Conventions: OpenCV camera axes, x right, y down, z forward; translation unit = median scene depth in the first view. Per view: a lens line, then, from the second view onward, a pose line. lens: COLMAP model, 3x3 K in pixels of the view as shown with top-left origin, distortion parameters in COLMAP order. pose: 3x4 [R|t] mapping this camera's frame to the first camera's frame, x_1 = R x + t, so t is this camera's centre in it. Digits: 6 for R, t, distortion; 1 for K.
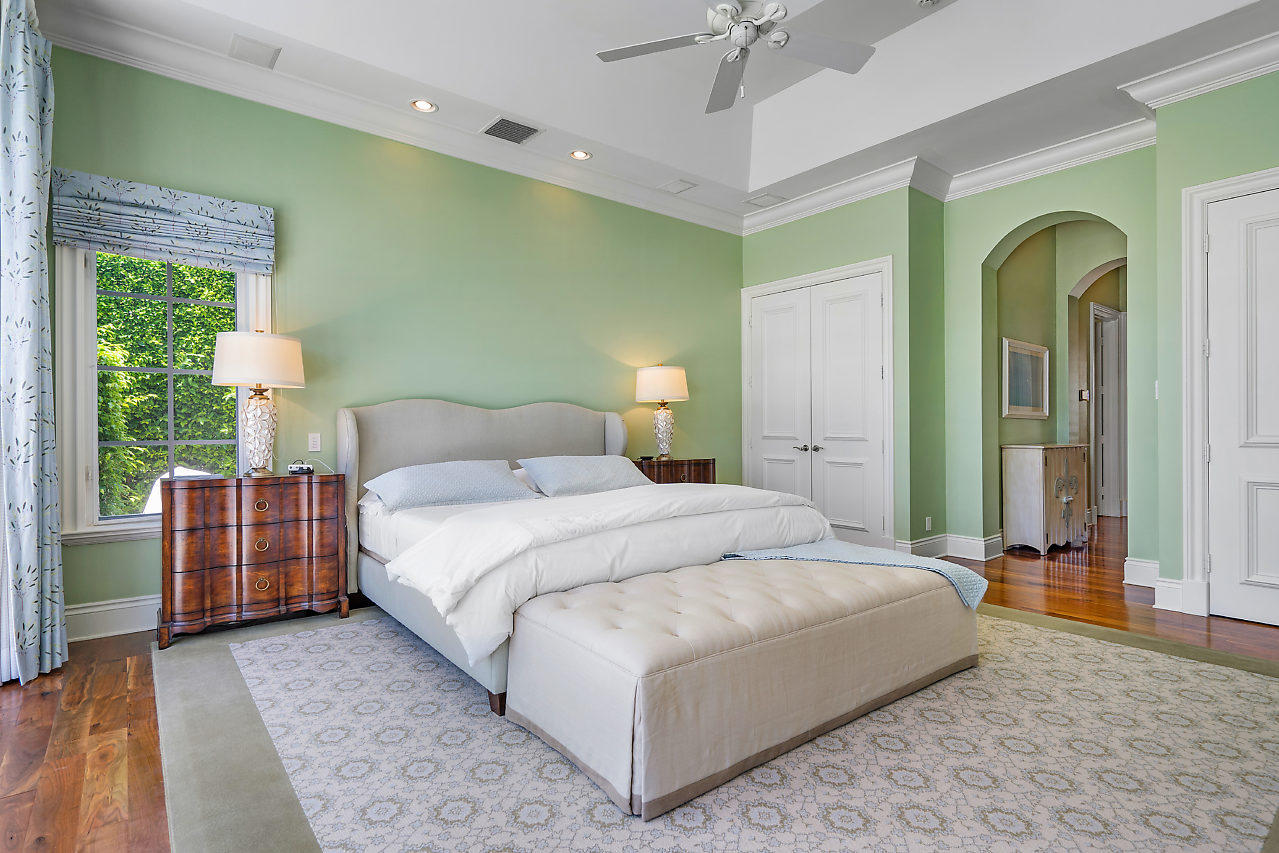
lens RADIAL K [[628.5, 0, 639.5], [0, 628.5, 426.5], [0, 0, 1]] dist [0.001536, -0.000434]
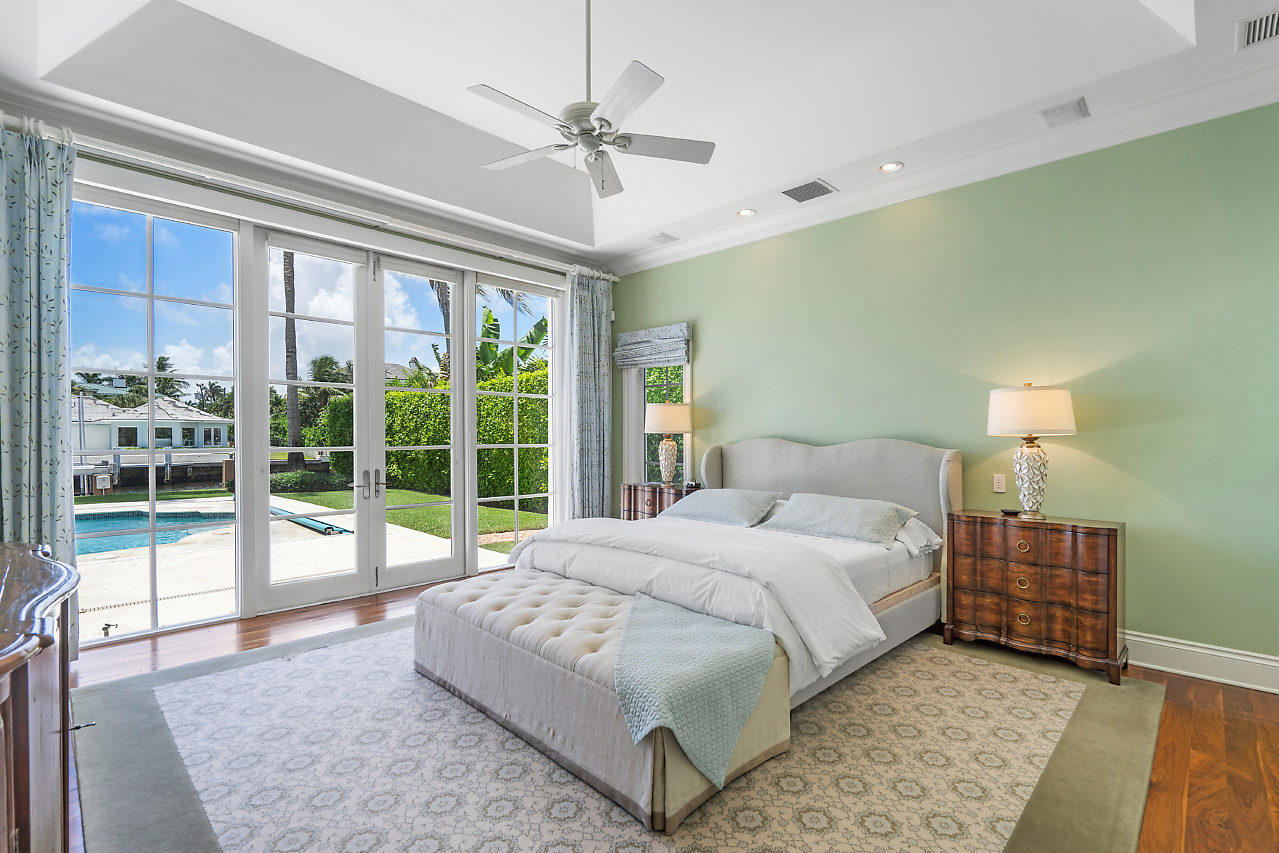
lens RADIAL K [[595.3, 0, 637.4], [0, 595.3, 441.7], [0, 0, 1]] dist [-0.000562, 0.000045]
pose [[0.121350, 0.010319, -0.992556, 1.321418], [-0.005992, 0.999935, 0.009663, -0.078300], [0.992592, 0.004775, 0.121404, 0.985992]]
